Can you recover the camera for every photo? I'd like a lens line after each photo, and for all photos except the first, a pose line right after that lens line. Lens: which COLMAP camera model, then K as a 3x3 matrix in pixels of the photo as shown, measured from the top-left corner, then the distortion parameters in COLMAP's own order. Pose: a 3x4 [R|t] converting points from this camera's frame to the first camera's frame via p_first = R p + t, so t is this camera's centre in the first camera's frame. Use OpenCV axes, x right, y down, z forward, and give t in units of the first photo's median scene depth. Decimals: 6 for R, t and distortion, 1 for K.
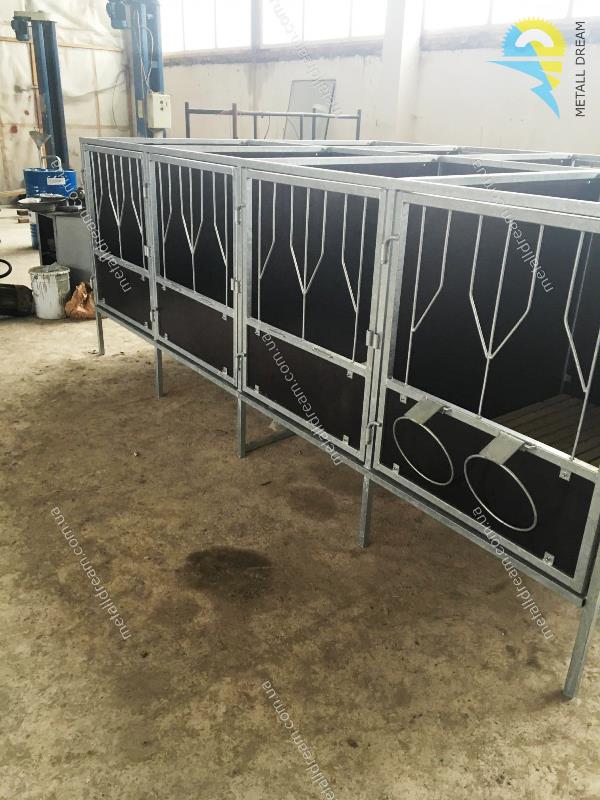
lens RADIAL K [[701.5, 0, 303.8], [0, 701.5, 396.8], [0, 0, 1]] dist [0.098262, -0.136690]
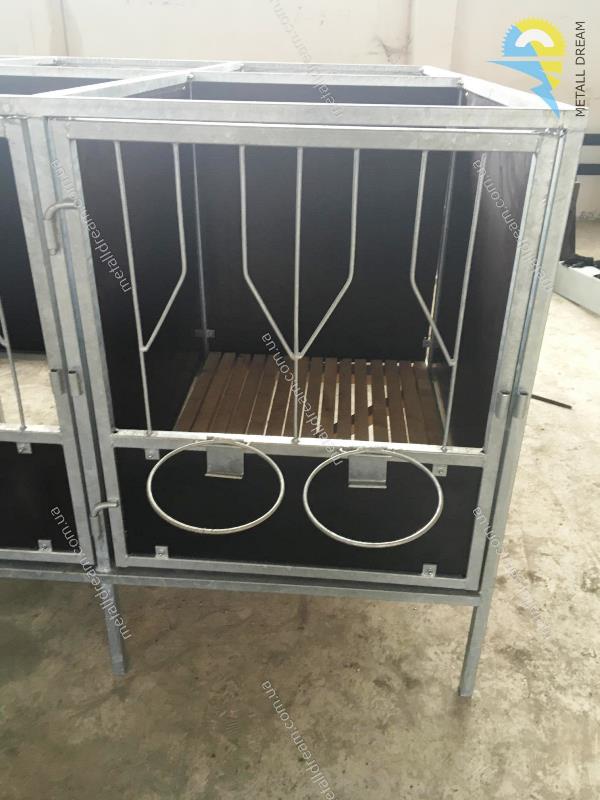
lens RADIAL K [[701.5, 0, 303.8], [0, 701.5, 396.8], [0, 0, 1]] dist [0.098262, -0.136690]
pose [[0.654814, -0.375565, 0.655872, -0.172002], [0.289816, 0.926235, 0.241032, -0.164236], [-0.698015, 0.032251, 0.715357, 0.466084]]
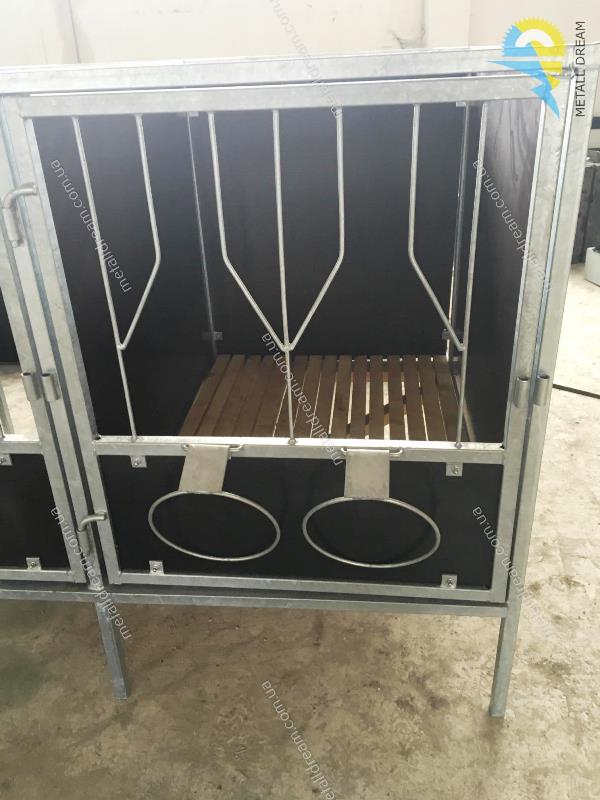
lens RADIAL K [[701.2, 0, 300.0], [0, 701.2, 400.0], [0, 0, 1]] dist [0.090087, -0.113185]
pose [[0.673502, -0.397972, 0.622907, -0.116021], [0.337552, 0.915285, 0.219802, -0.131714], [-0.657612, 0.062226, 0.750782, 0.487987]]
